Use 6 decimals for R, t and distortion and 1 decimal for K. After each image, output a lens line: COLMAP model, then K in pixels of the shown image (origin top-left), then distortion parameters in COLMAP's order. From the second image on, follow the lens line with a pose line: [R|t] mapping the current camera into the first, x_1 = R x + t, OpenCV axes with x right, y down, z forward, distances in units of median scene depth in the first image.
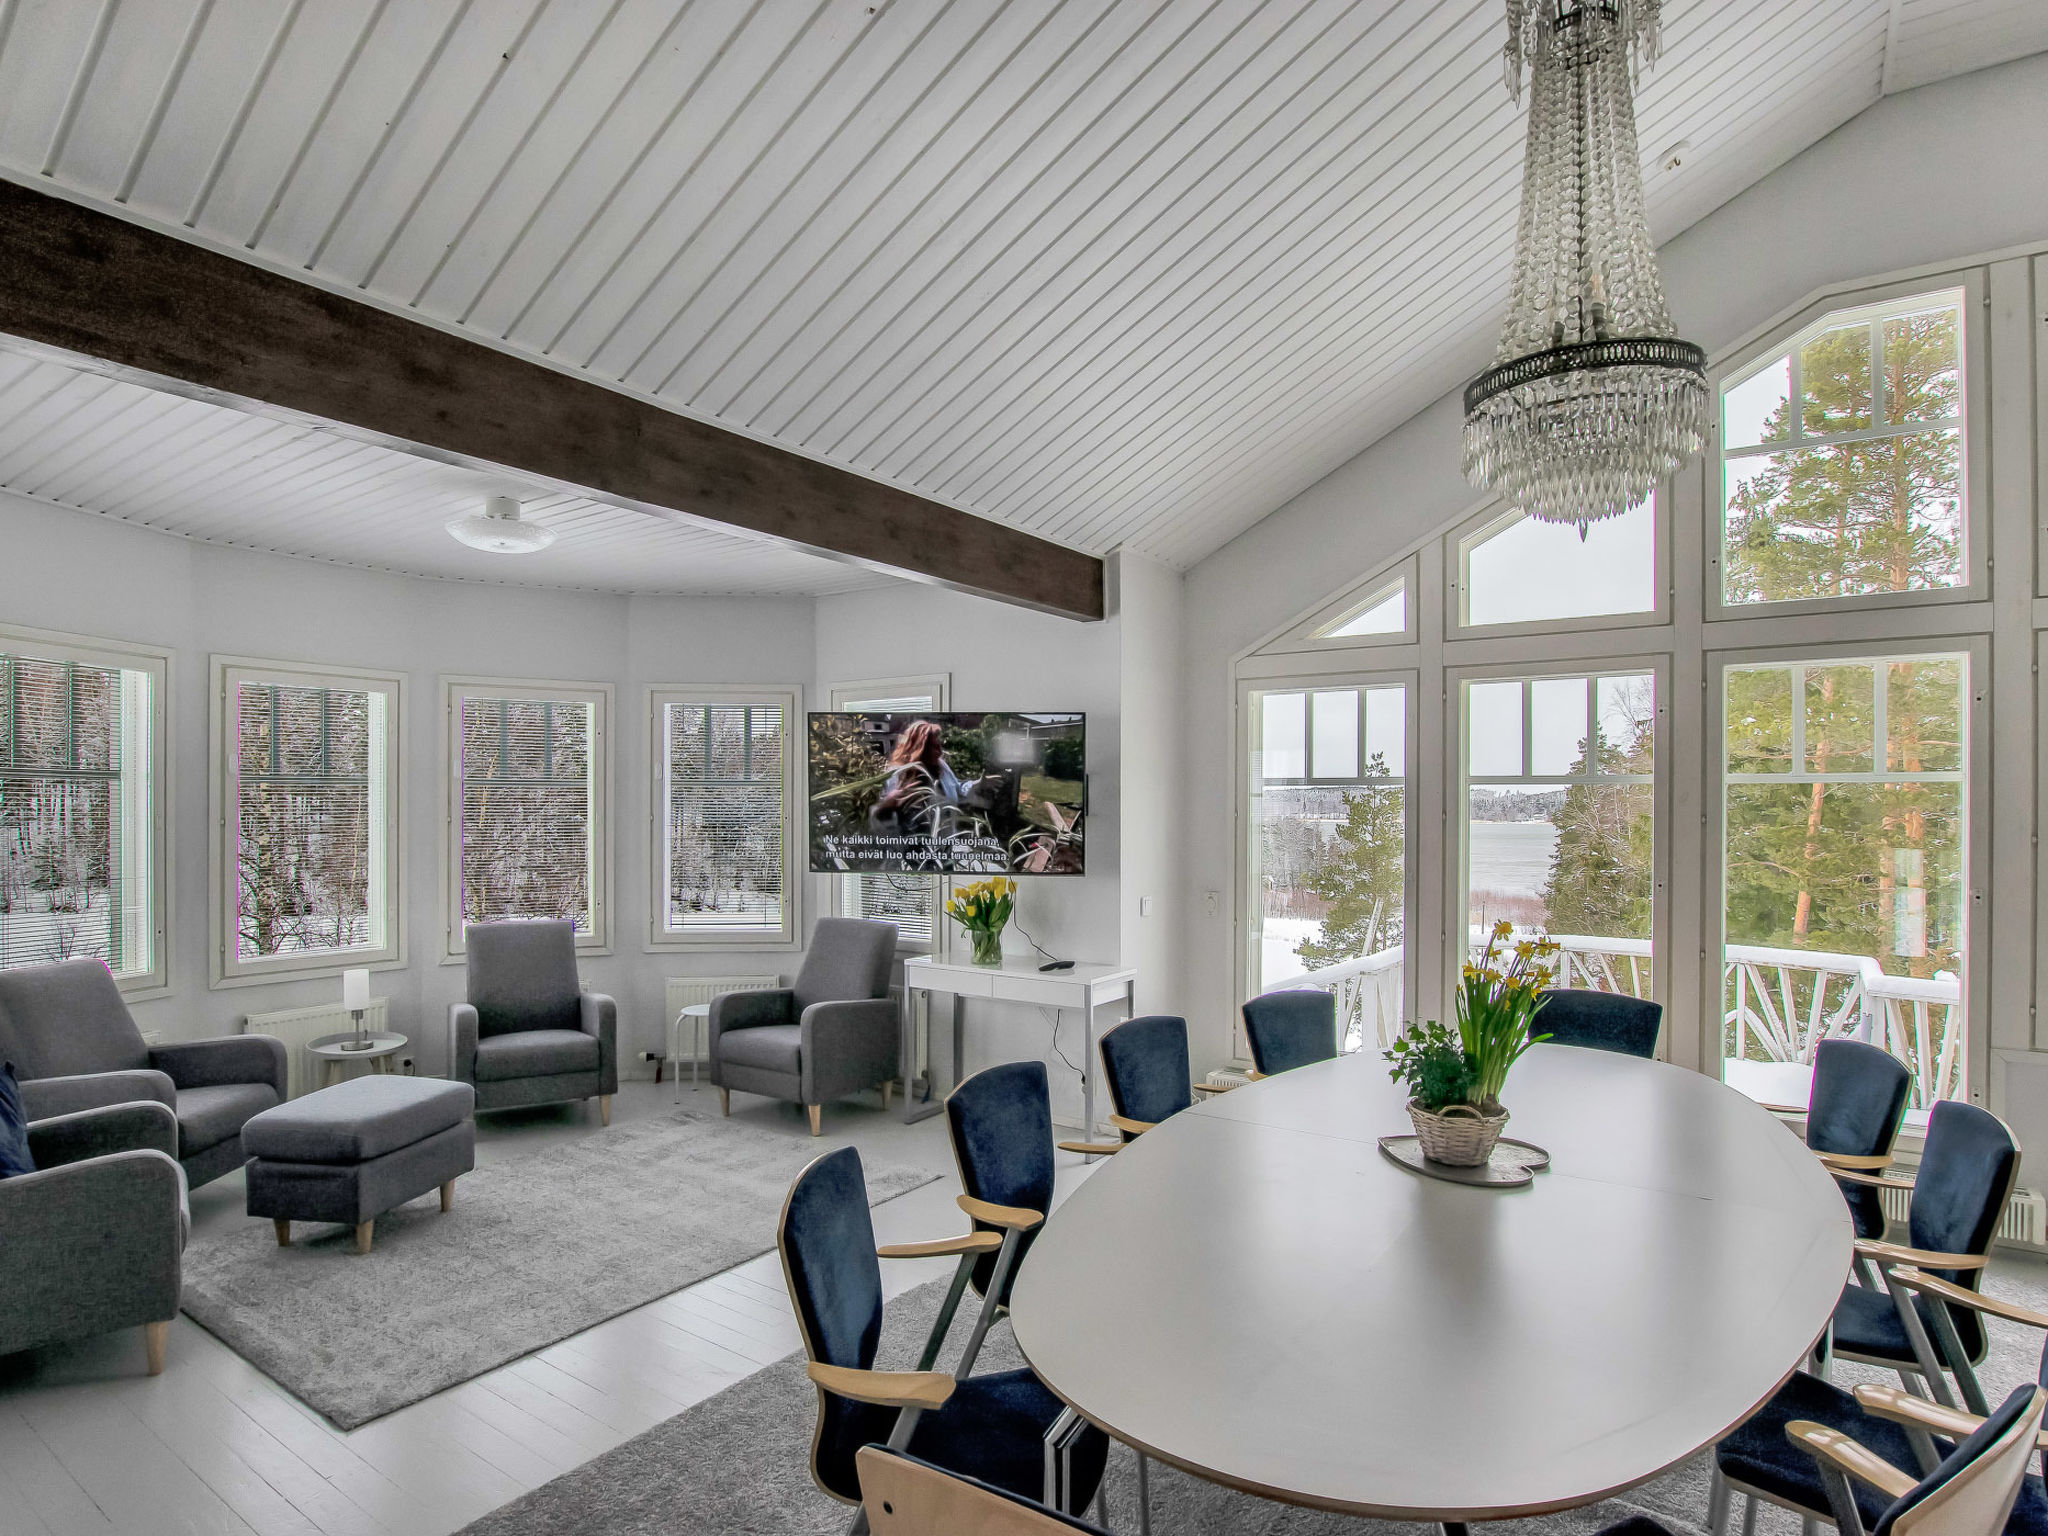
lens RADIAL K [[1137.6, 0, 1024.0], [0, 1137.6, 768.0], [0, 0, 1]] dist [-0.016968, -0.000575]
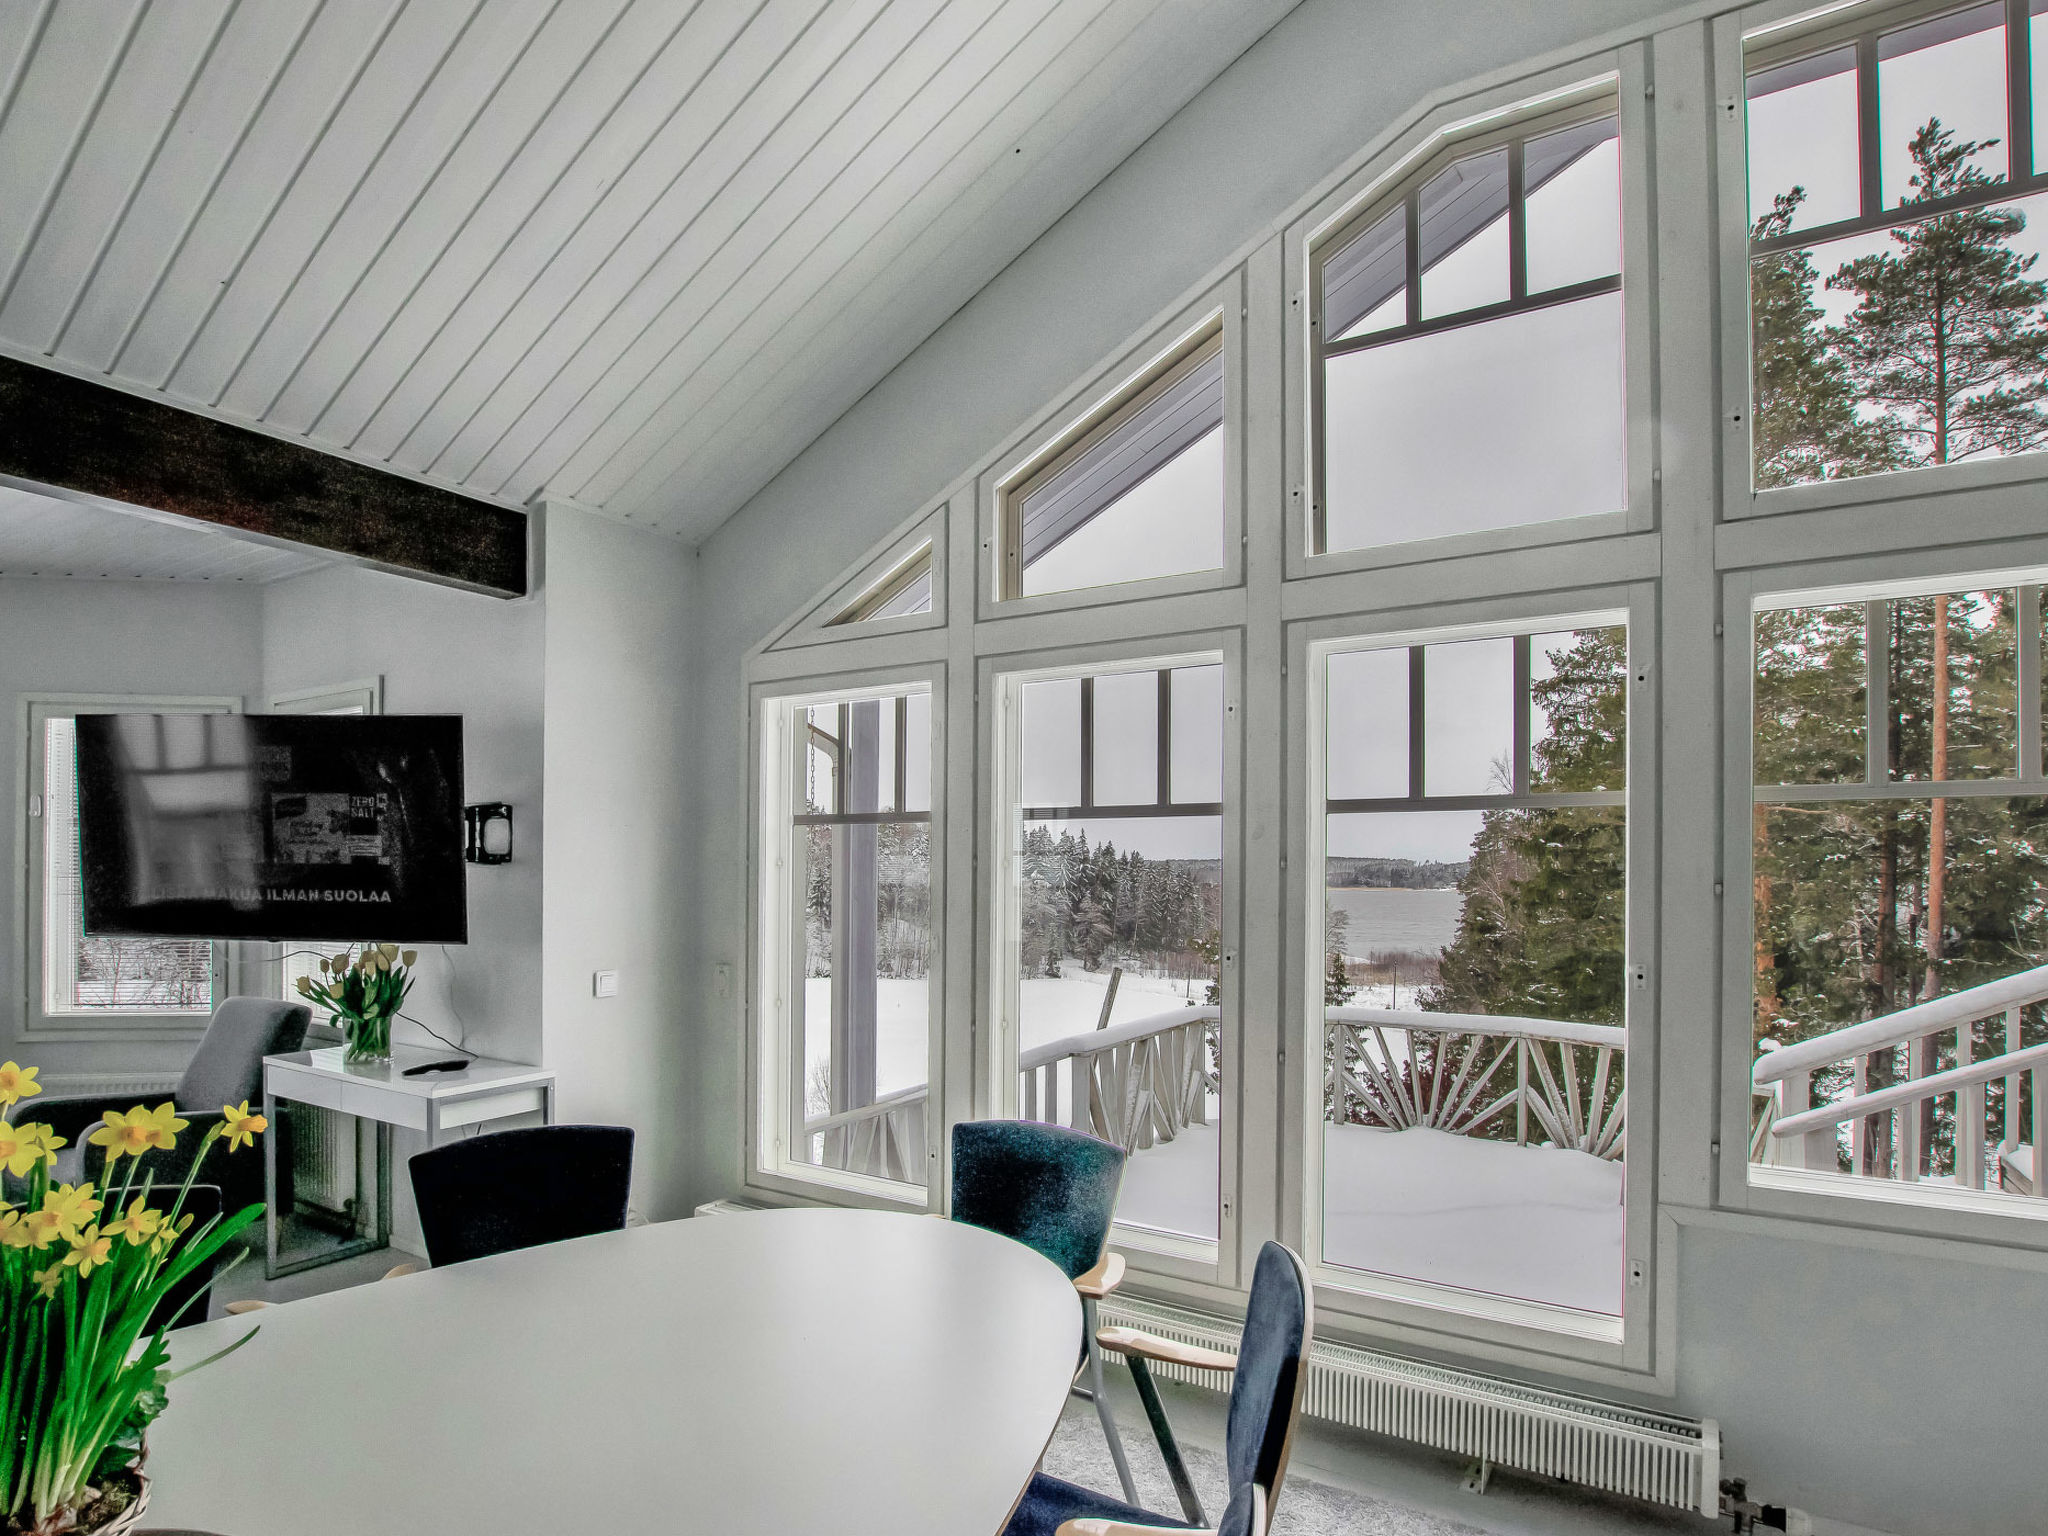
lens RADIAL K [[1053.9, 0, 1022.3], [0, 1053.9, 839.9], [0, 0, 1]] dist [-0.028763, -0.000307]
pose [[0.999520, 0.001586, 0.030949, 0.373240], [-0.001602, 0.999999, 0.000495, 0.027362], [-0.030948, -0.000544, 0.999521, 0.316804]]
